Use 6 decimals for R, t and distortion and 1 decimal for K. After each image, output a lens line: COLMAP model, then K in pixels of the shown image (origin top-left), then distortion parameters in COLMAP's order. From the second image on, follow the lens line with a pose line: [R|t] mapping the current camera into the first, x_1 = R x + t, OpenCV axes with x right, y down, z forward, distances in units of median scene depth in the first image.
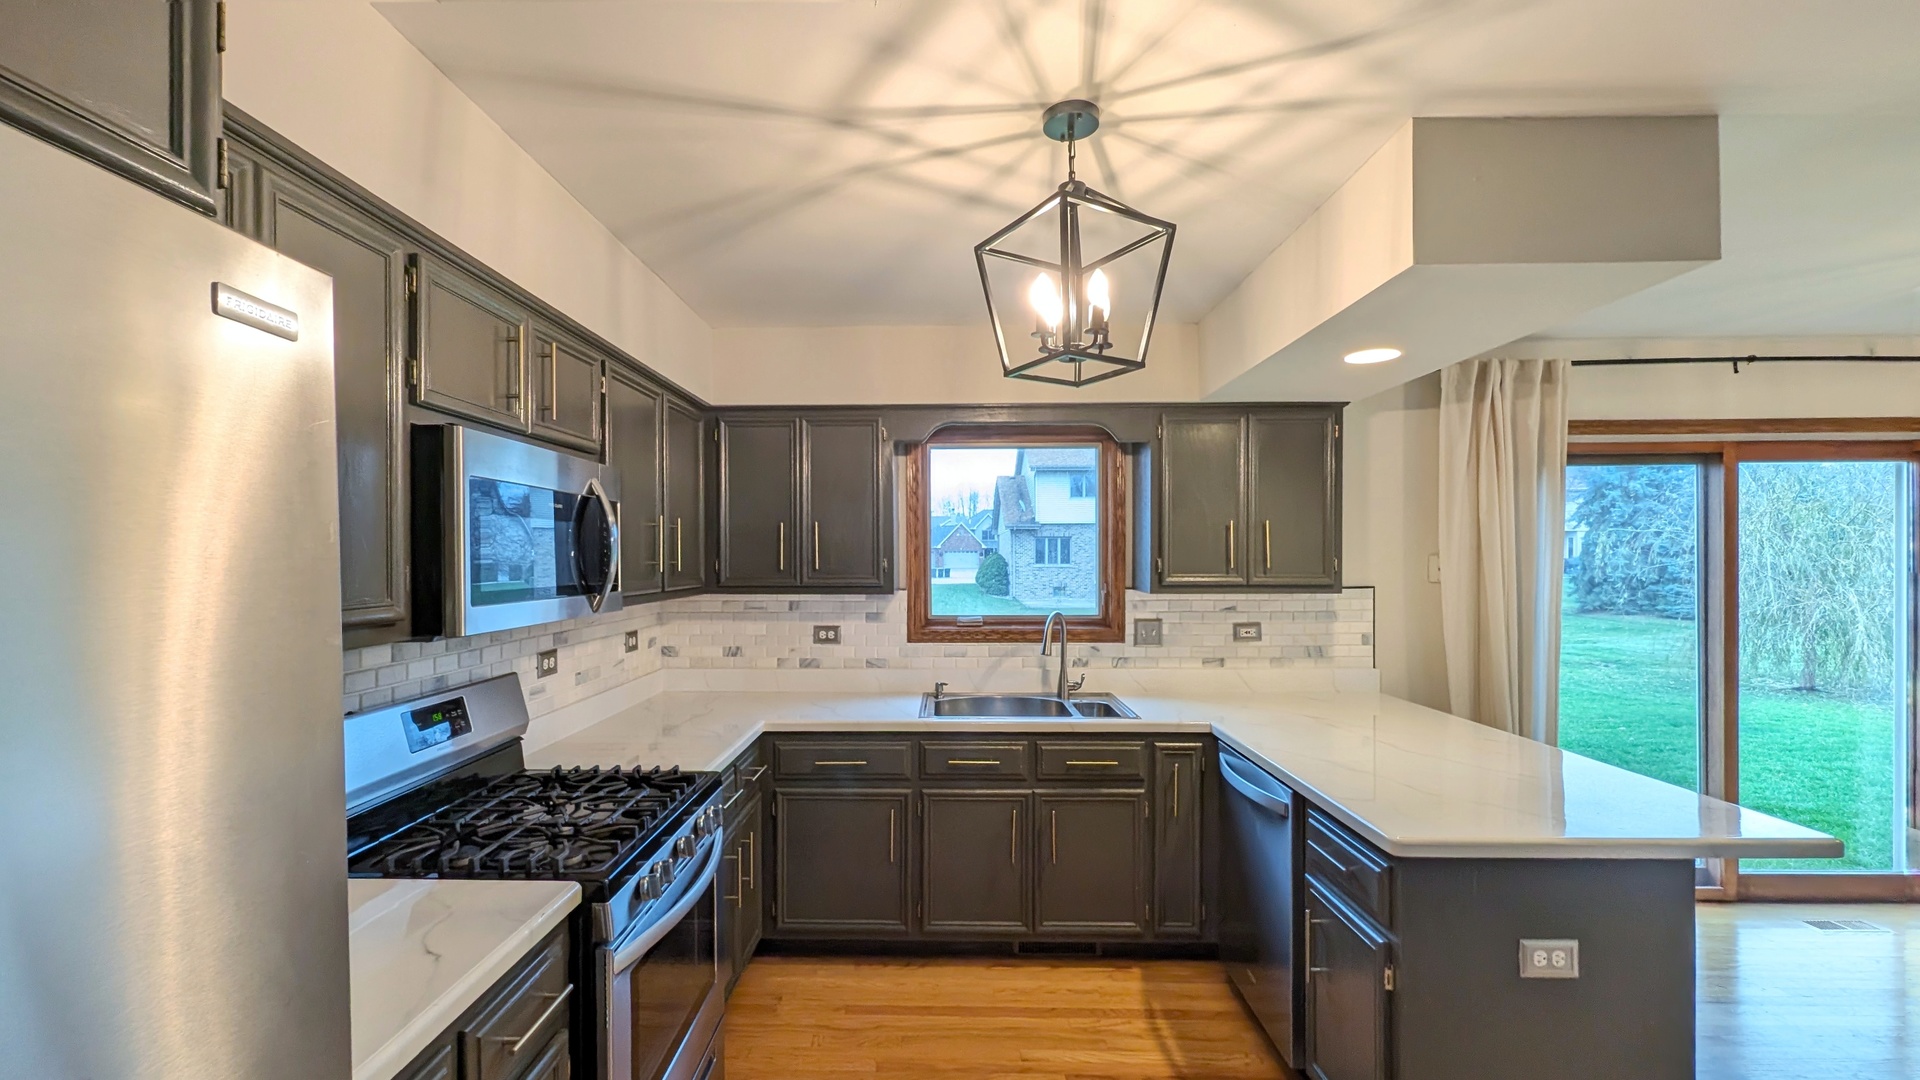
lens RADIAL K [[783.6, 0, 960.0], [0, 783.6, 540.0], [0, 0, 1]] dist [0.001757, 0.000046]
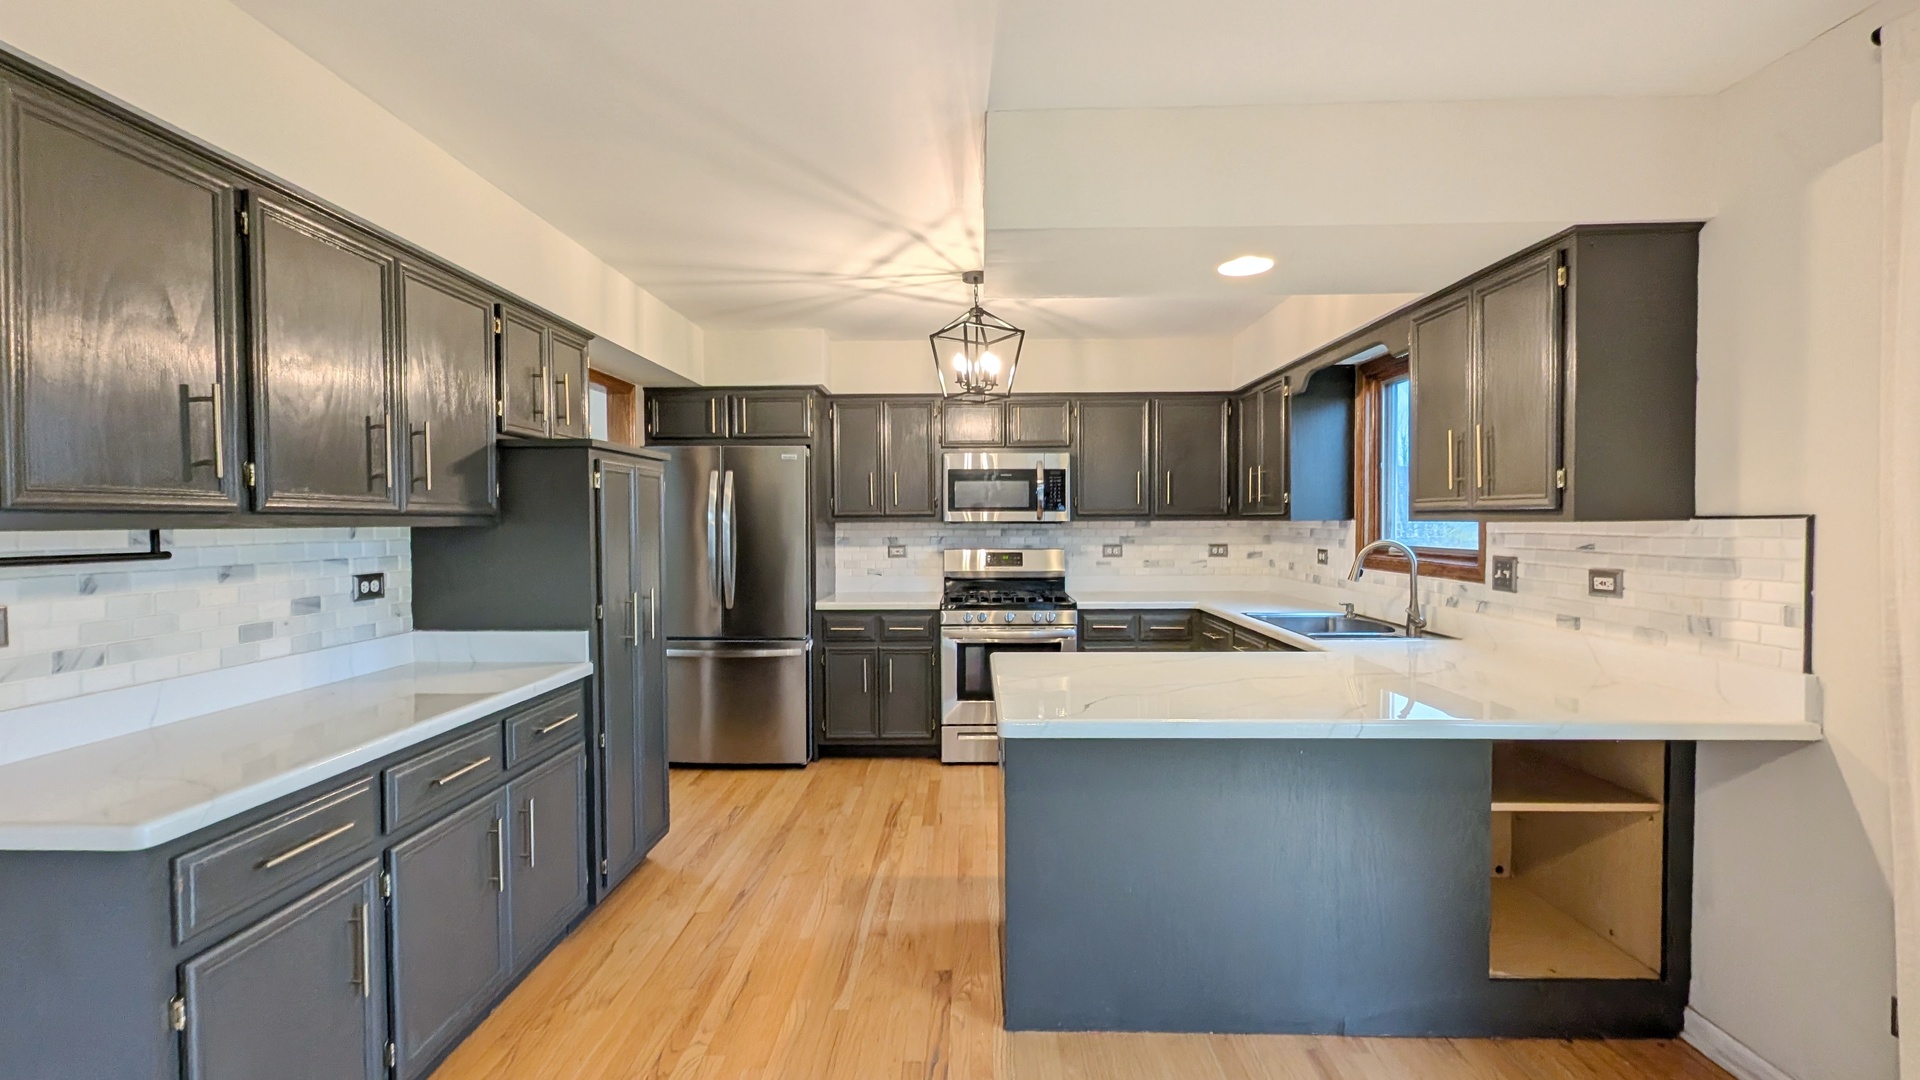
lens RADIAL K [[783.6, 0, 960.0], [0, 783.6, 540.0], [0, 0, 1]] dist [0.001757, 0.000046]
pose [[-0.000246, 0.027553, -0.999620, 1.046032], [0.024570, 0.999319, 0.027539, 0.047272], [0.999698, -0.024554, -0.000923, 0.442031]]
